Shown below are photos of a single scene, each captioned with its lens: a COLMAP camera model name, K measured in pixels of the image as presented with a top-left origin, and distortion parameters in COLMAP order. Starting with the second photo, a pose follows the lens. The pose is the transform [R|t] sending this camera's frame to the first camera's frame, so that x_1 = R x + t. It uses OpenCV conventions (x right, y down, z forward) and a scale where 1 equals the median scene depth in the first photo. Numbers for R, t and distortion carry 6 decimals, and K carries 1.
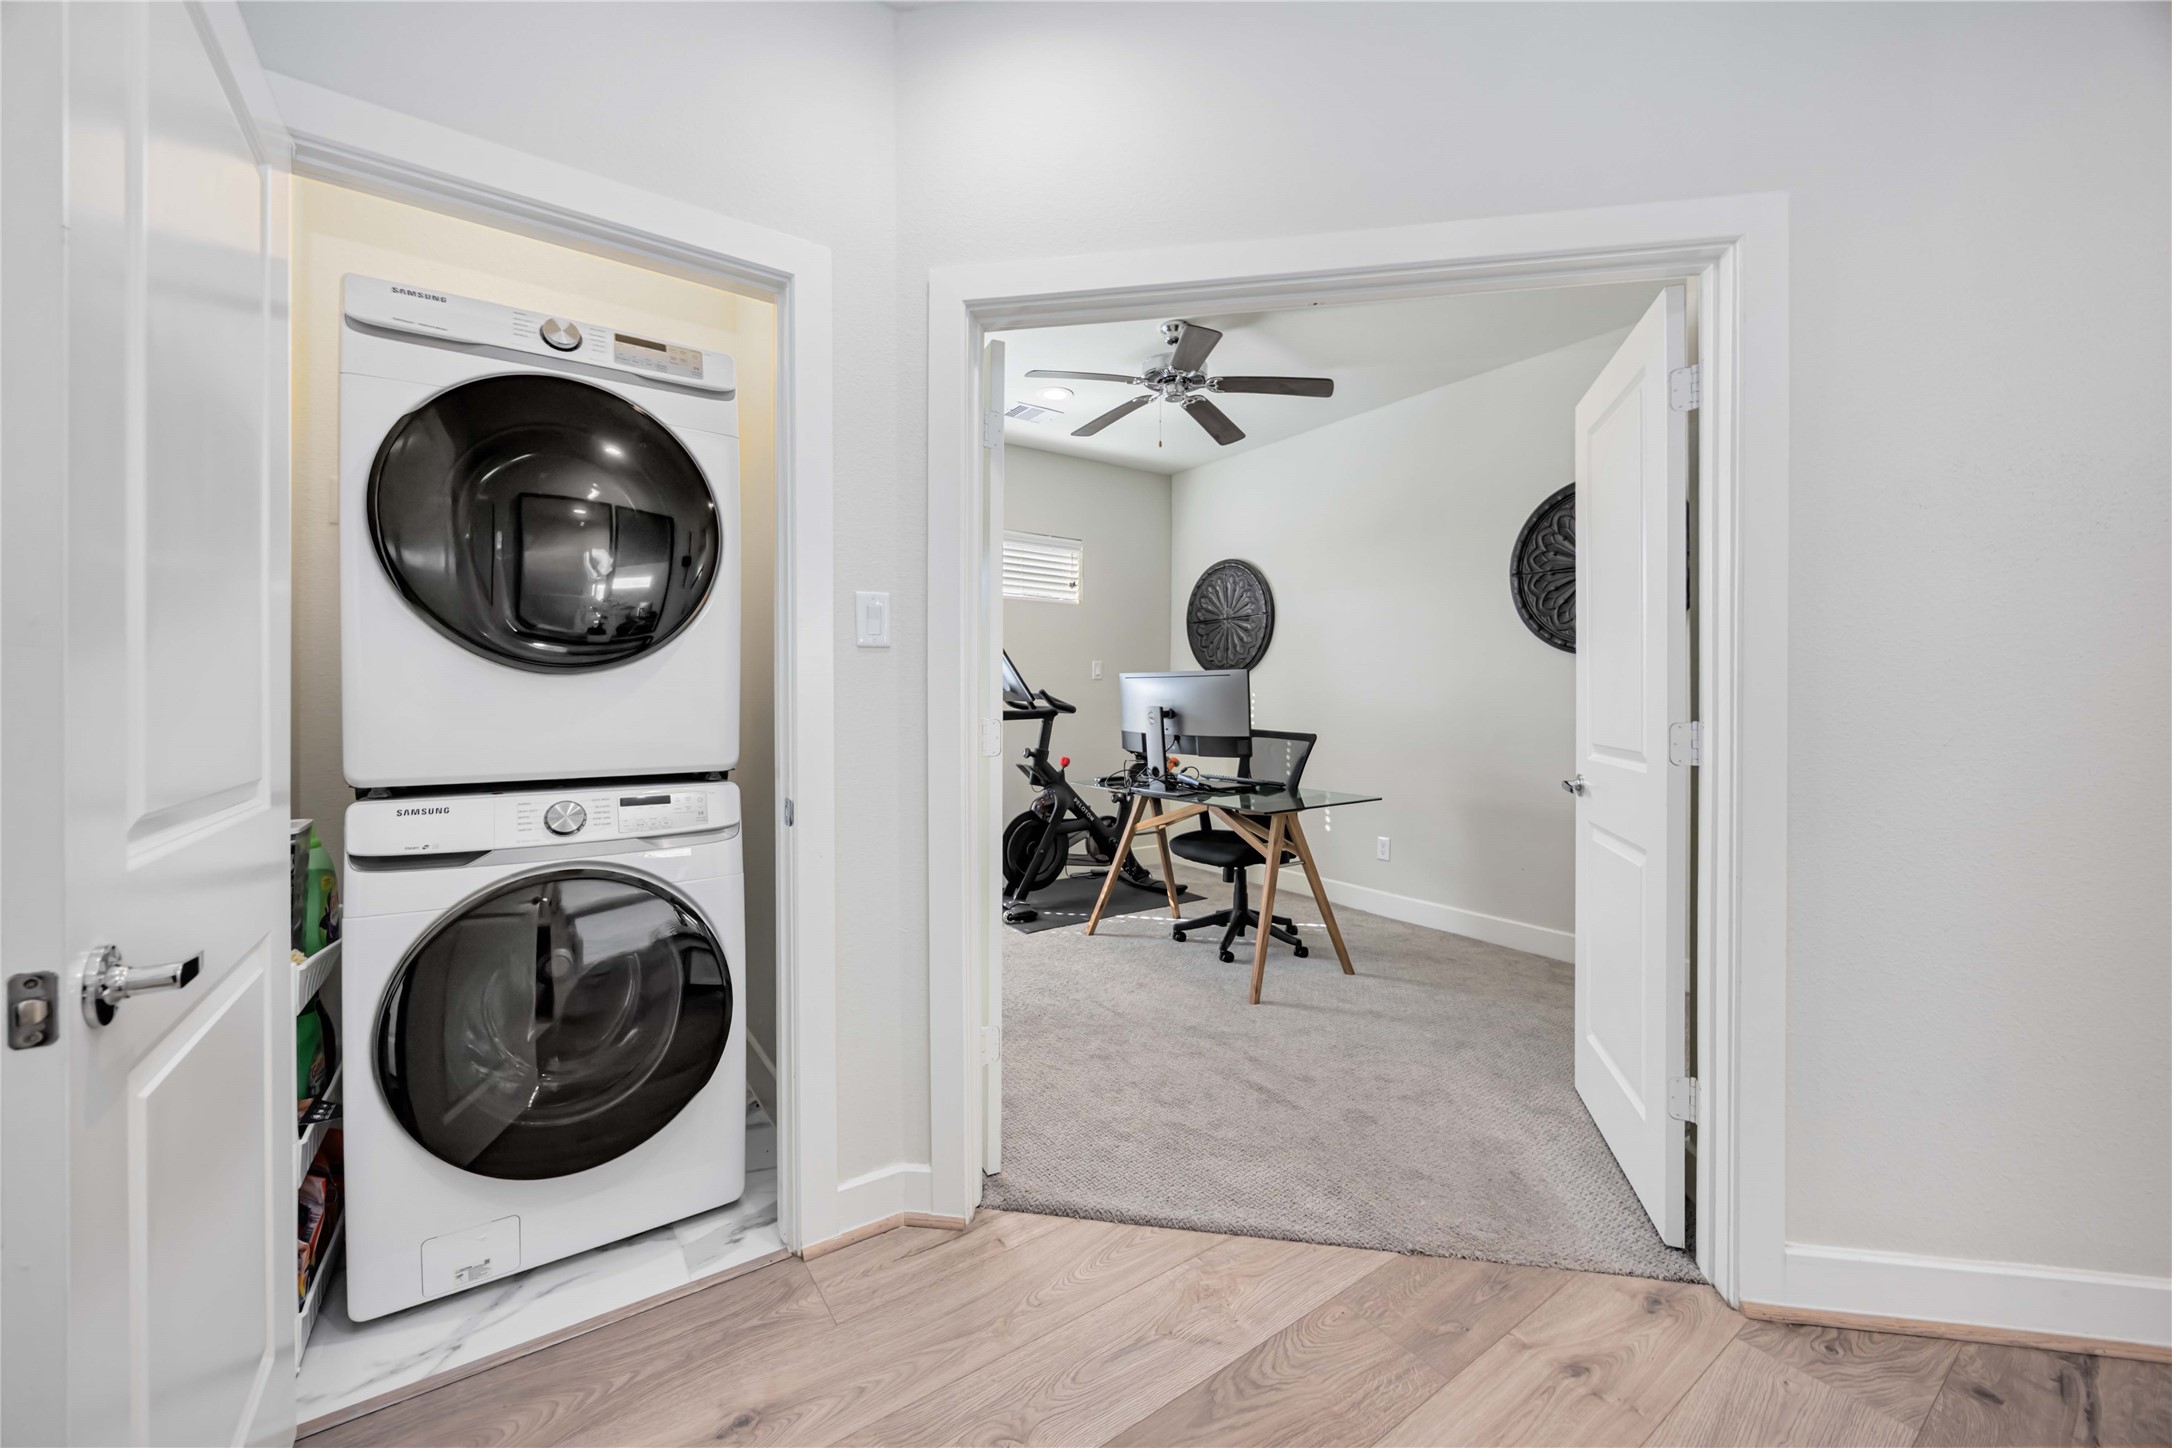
lens RADIAL K [[828.4, 0, 1099.2], [0, 828.4, 726.0], [0, 0, 1]] dist [-0.000390, 0.000012]
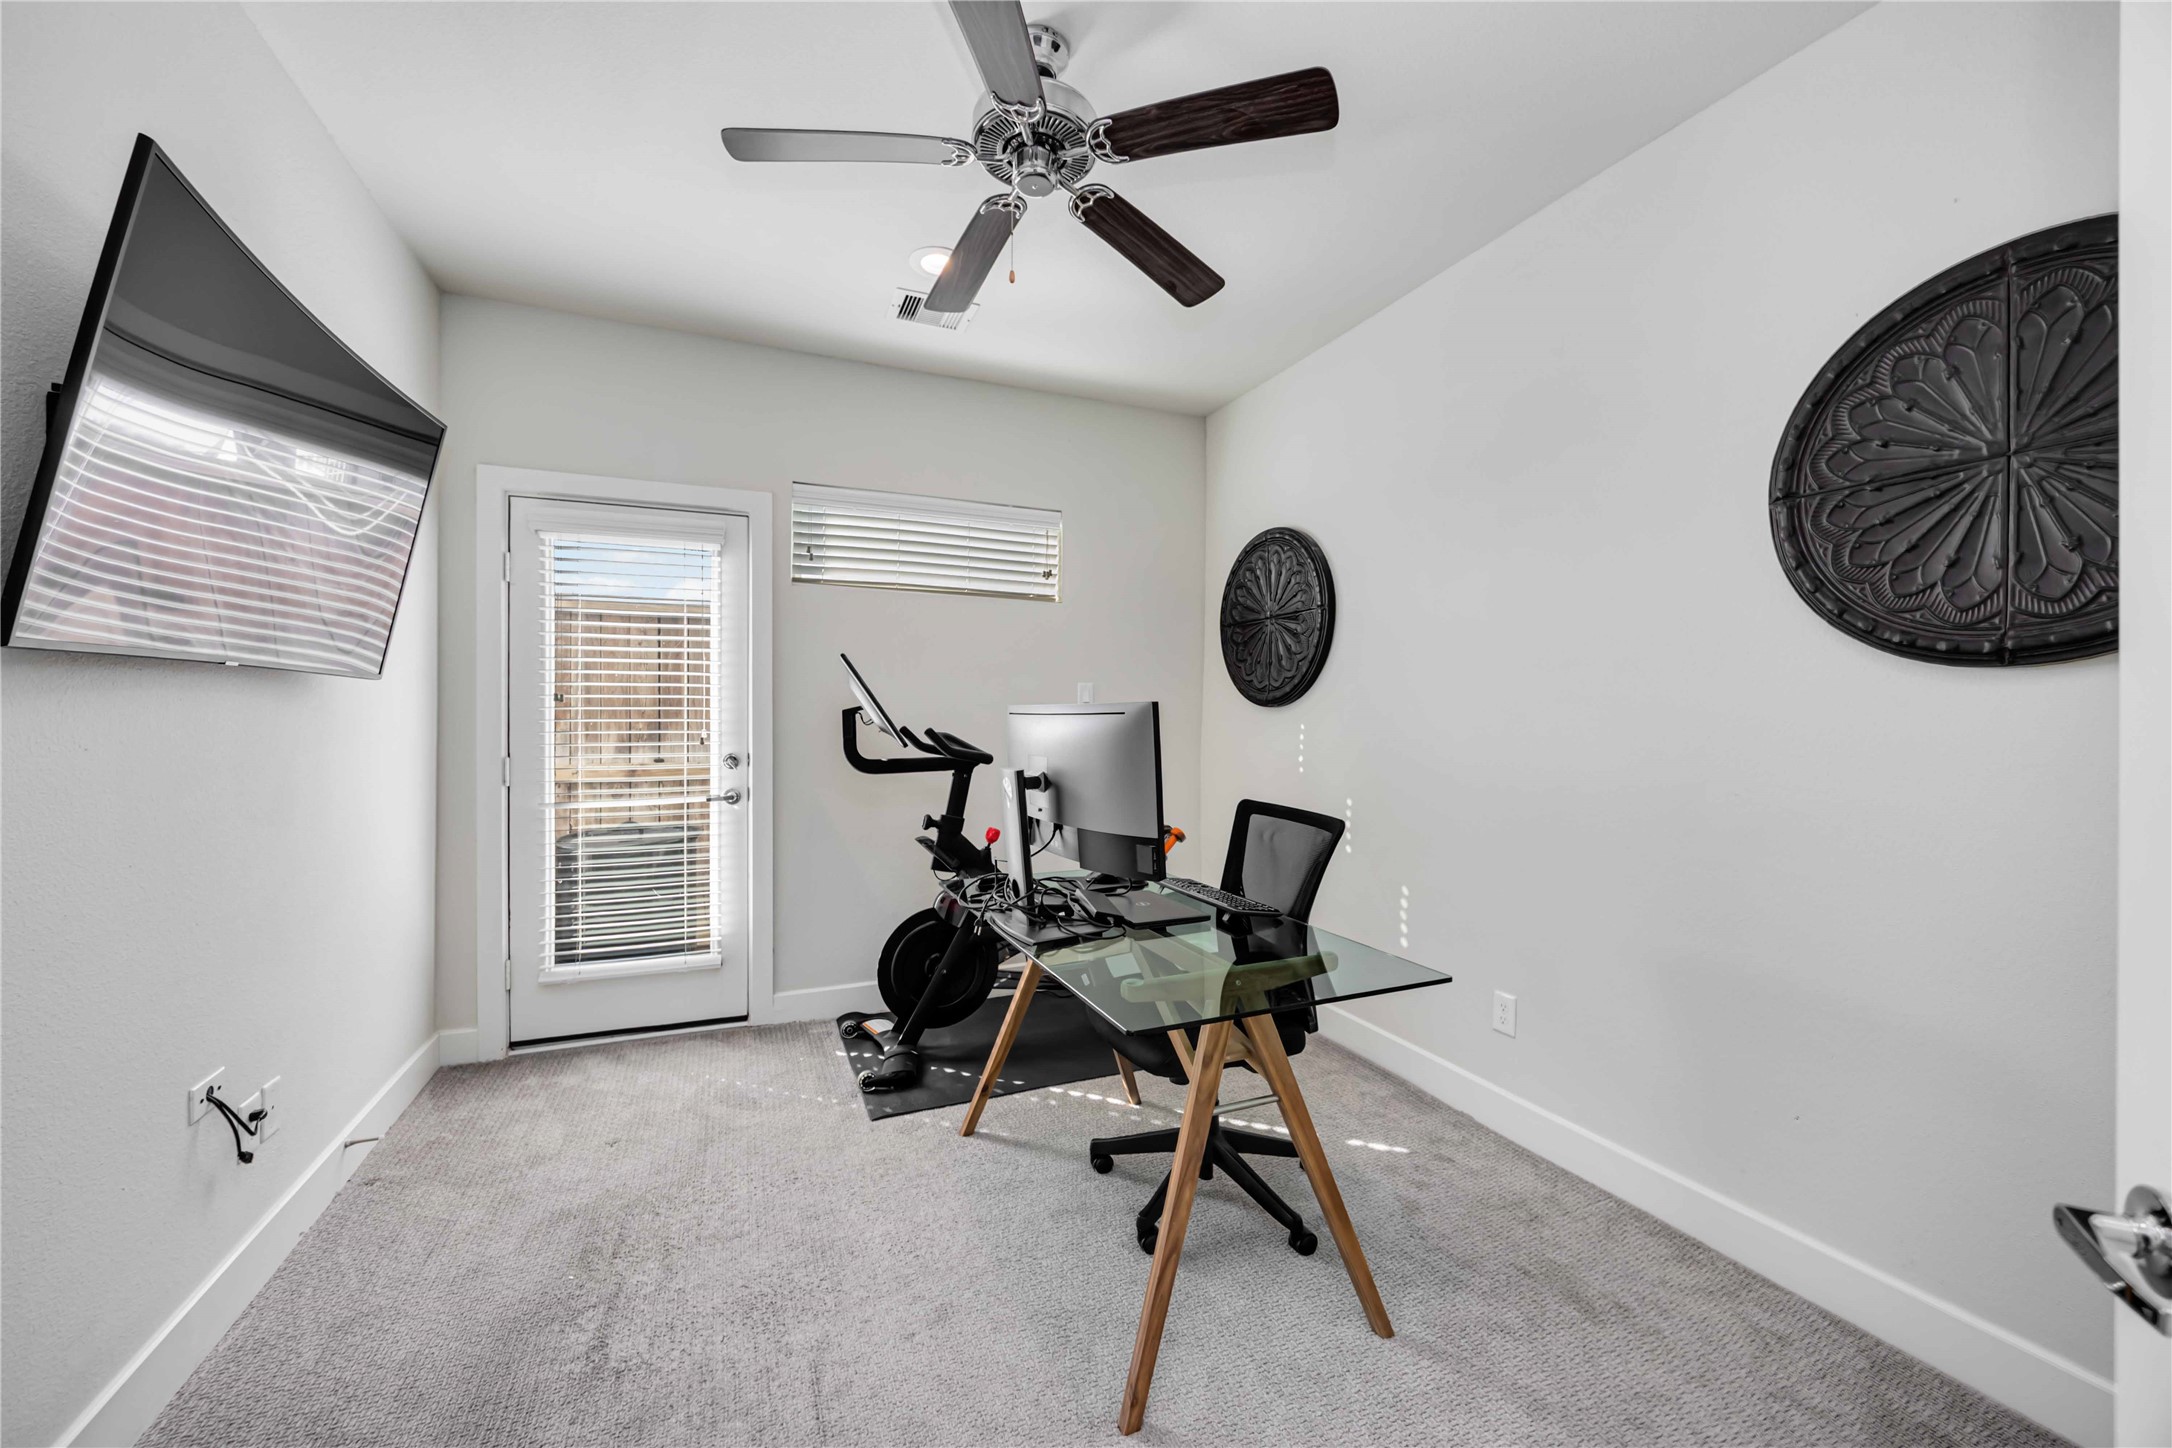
lens RADIAL K [[843.5, 0, 1077.2], [0, 843.5, 735.0], [0, 0, 1]] dist [-0.000420, 0.000000]
pose [[0.977143, 0.010376, -0.212331, 0.183360], [-0.013309, 0.999835, -0.012388, -0.031561], [0.212168, 0.014931, 0.977119, 0.383608]]
